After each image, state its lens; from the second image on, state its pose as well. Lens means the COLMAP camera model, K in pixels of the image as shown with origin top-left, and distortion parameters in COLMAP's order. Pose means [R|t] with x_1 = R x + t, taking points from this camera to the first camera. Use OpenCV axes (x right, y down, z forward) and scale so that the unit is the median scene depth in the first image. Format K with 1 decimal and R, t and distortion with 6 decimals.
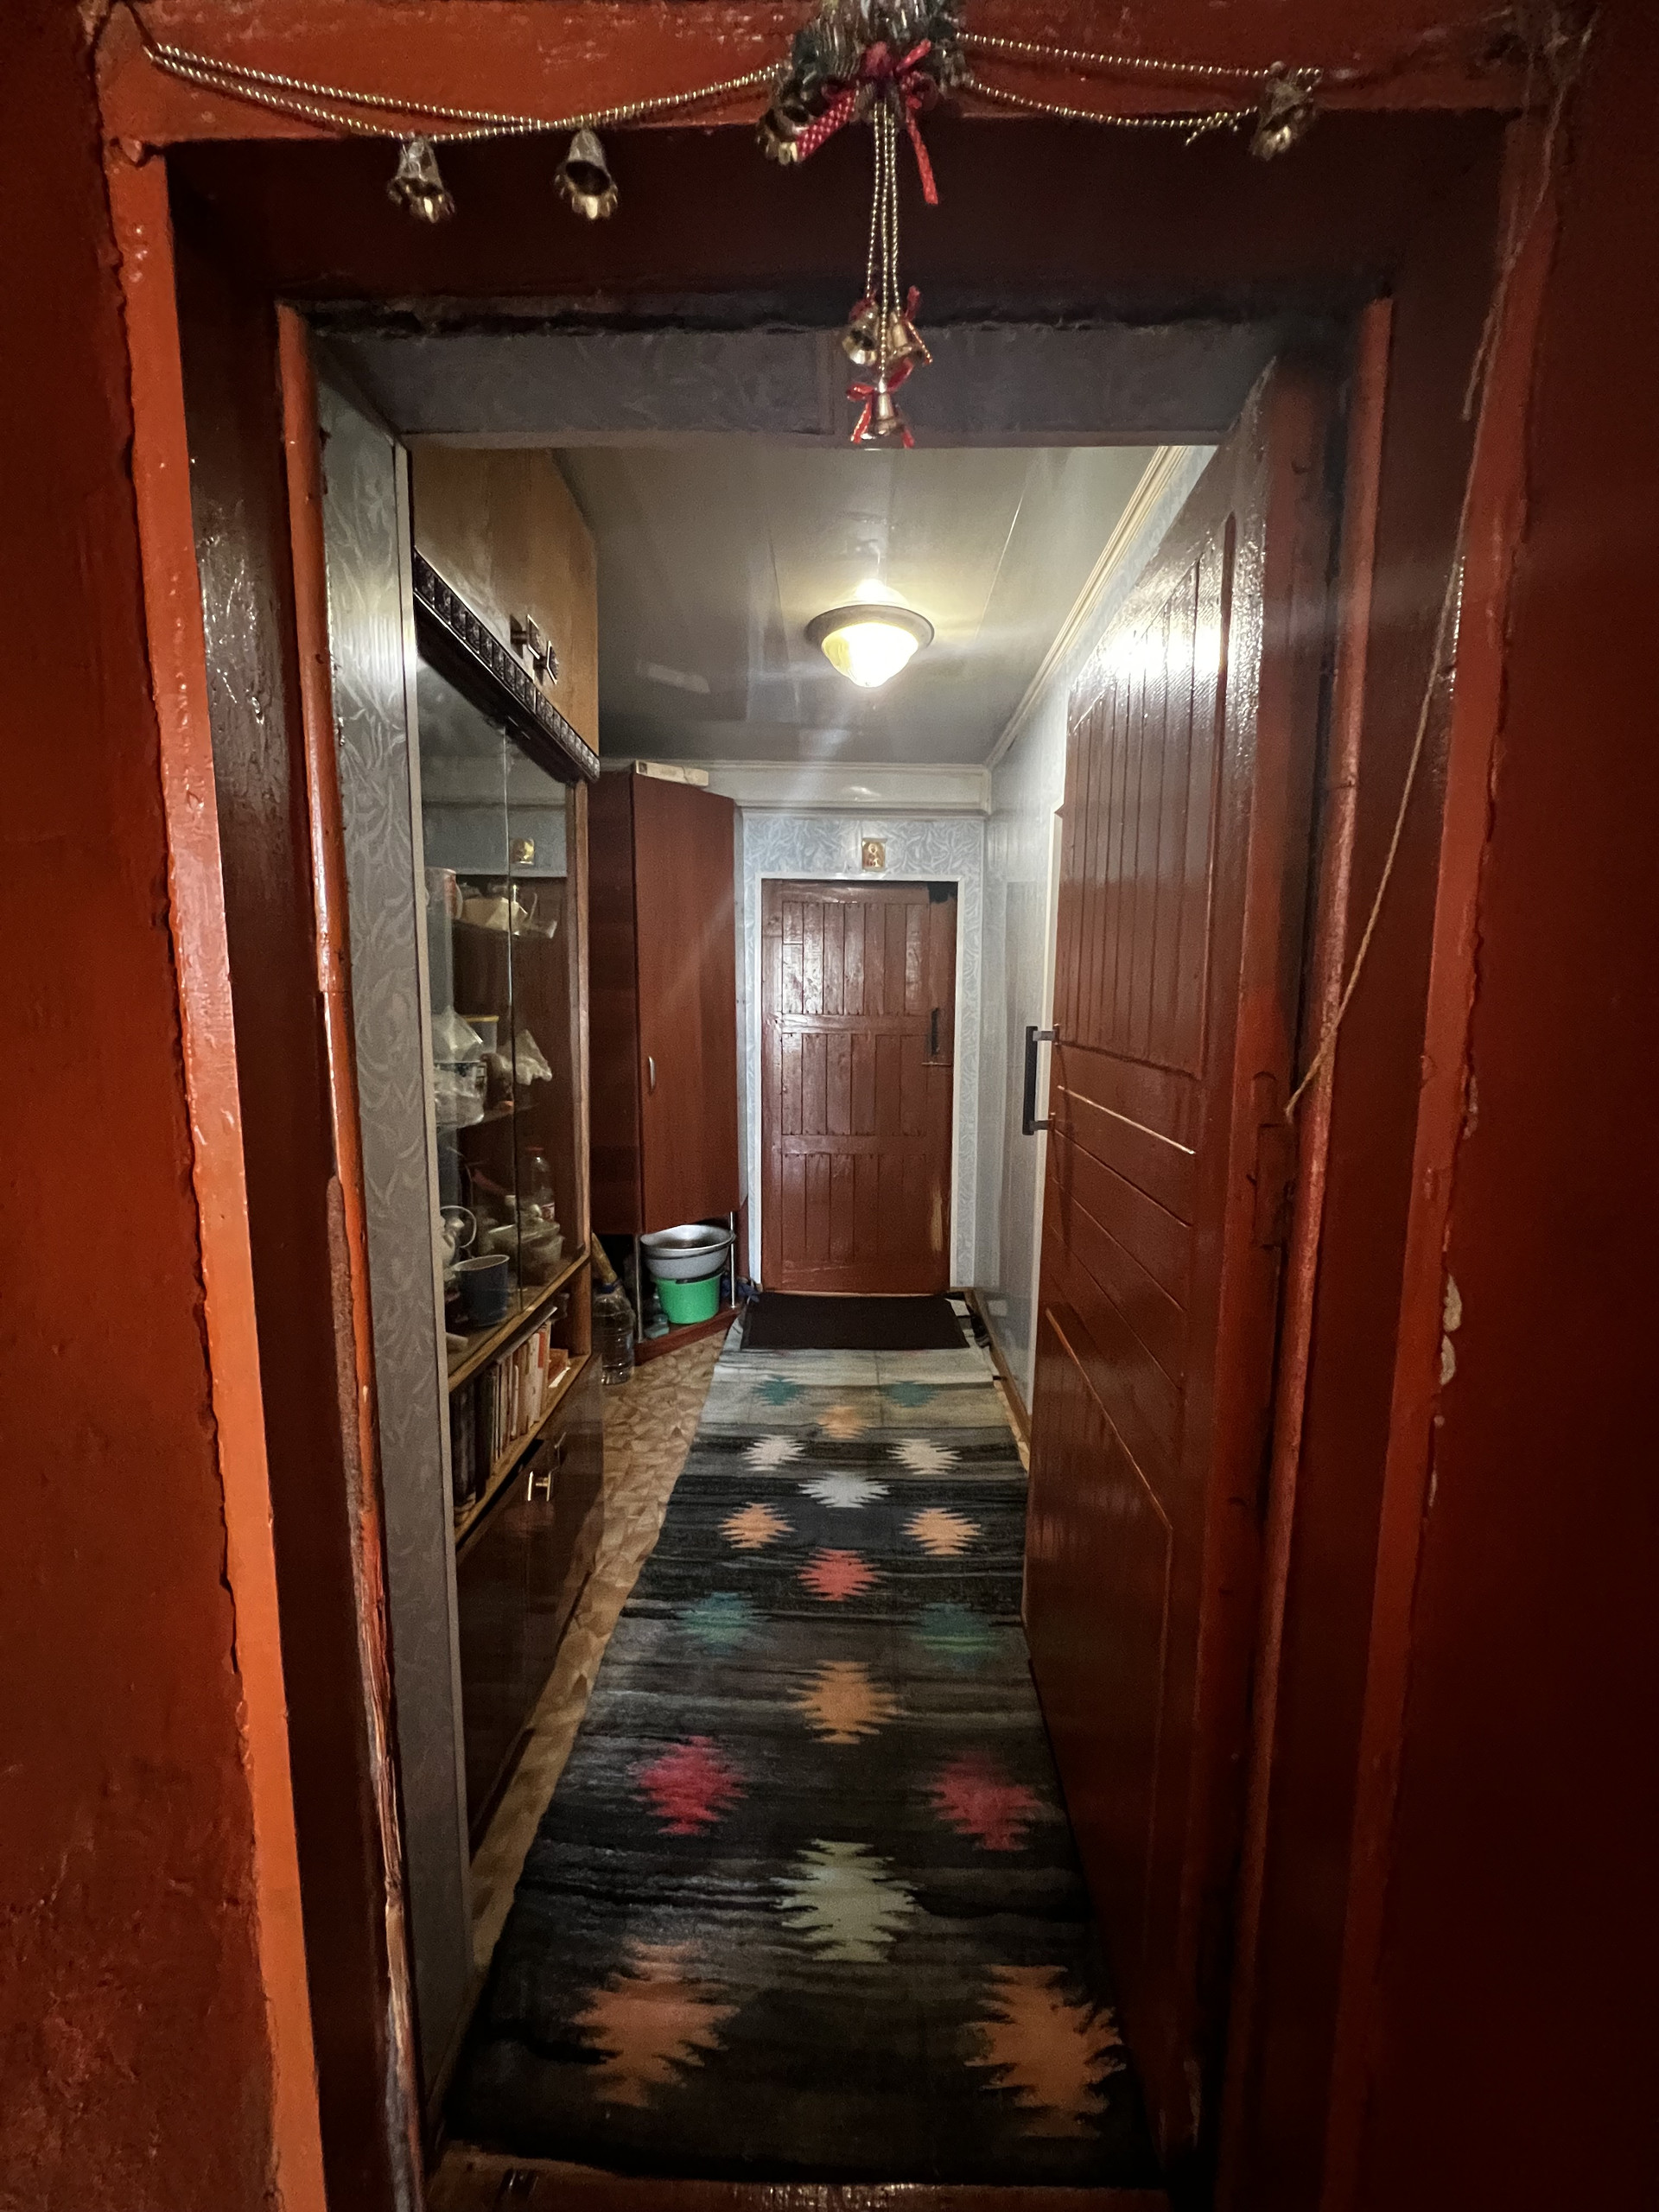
lens RADIAL K [[891.8, 0, 829.5], [0, 891.8, 1106.0], [0, 0, 1]] dist [-0.000990, -0.000155]
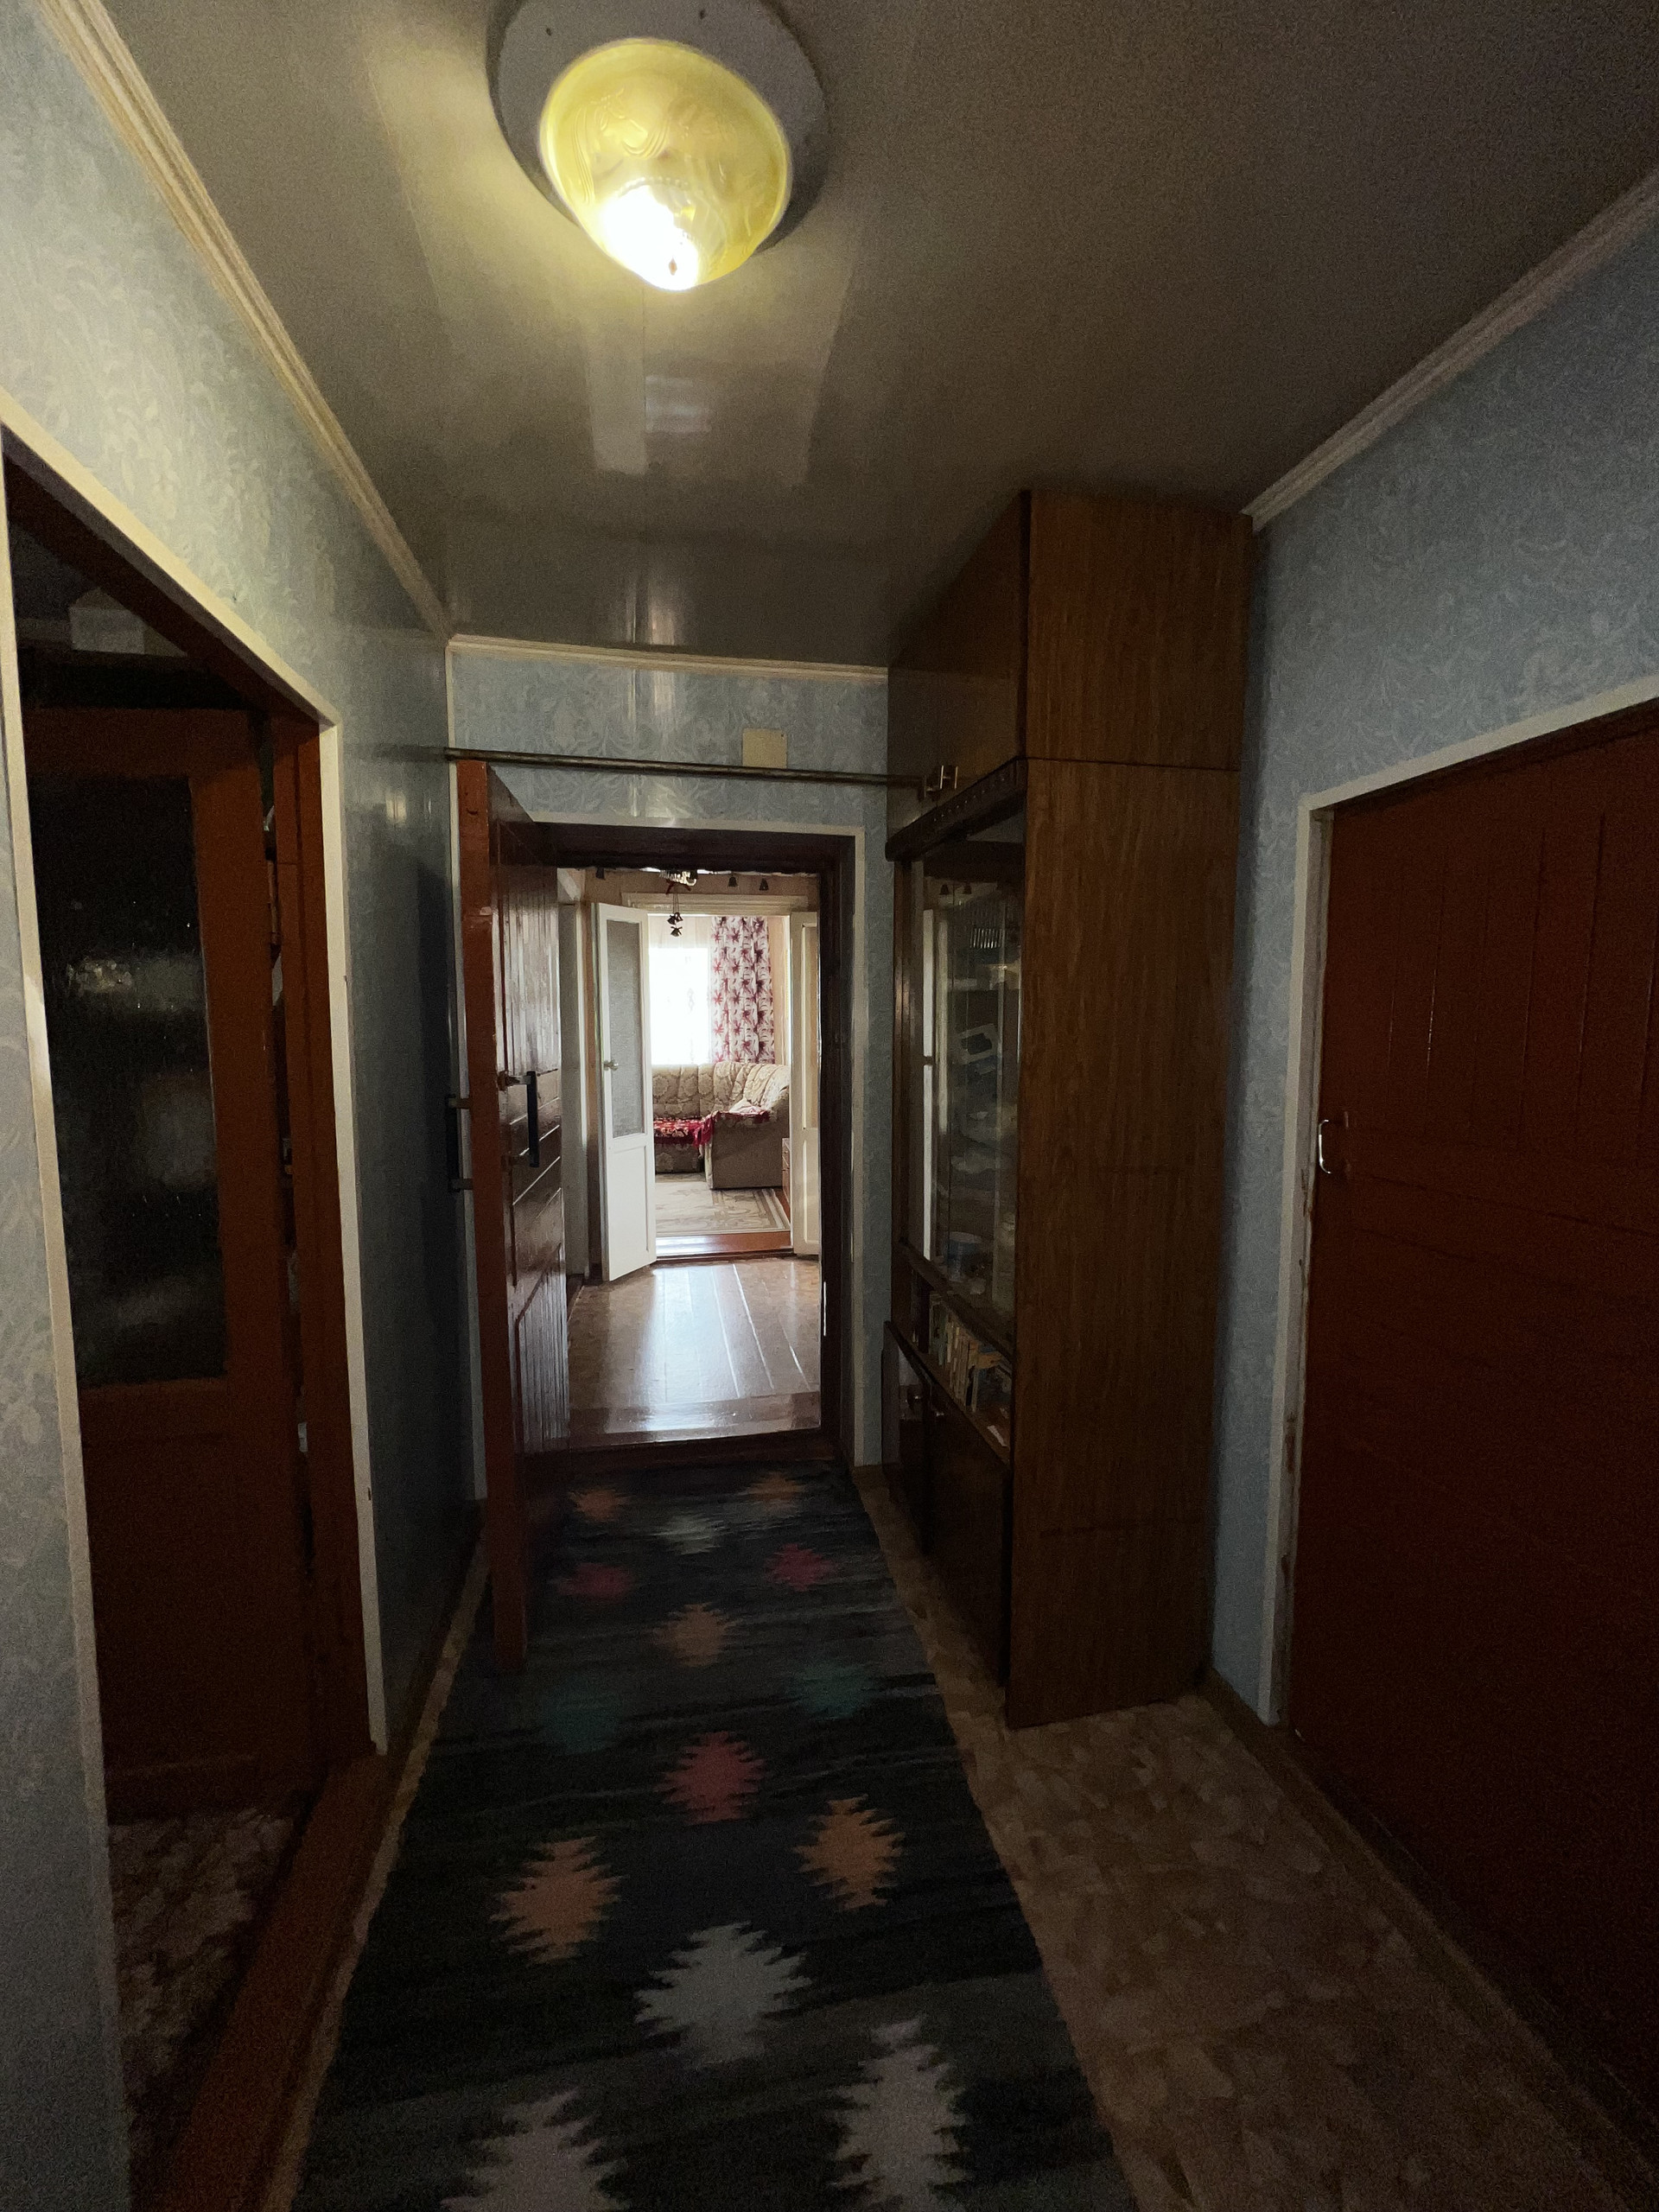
lens RADIAL K [[891.8, 0, 829.5], [0, 891.8, 1106.0], [0, 0, 1]] dist [-0.000990, -0.000155]
pose [[-0.977899, 0.011047, -0.208786, 0.069917], [-0.034902, 0.975965, 0.215113, -0.227098], [0.206144, 0.217646, -0.954010, 1.651525]]
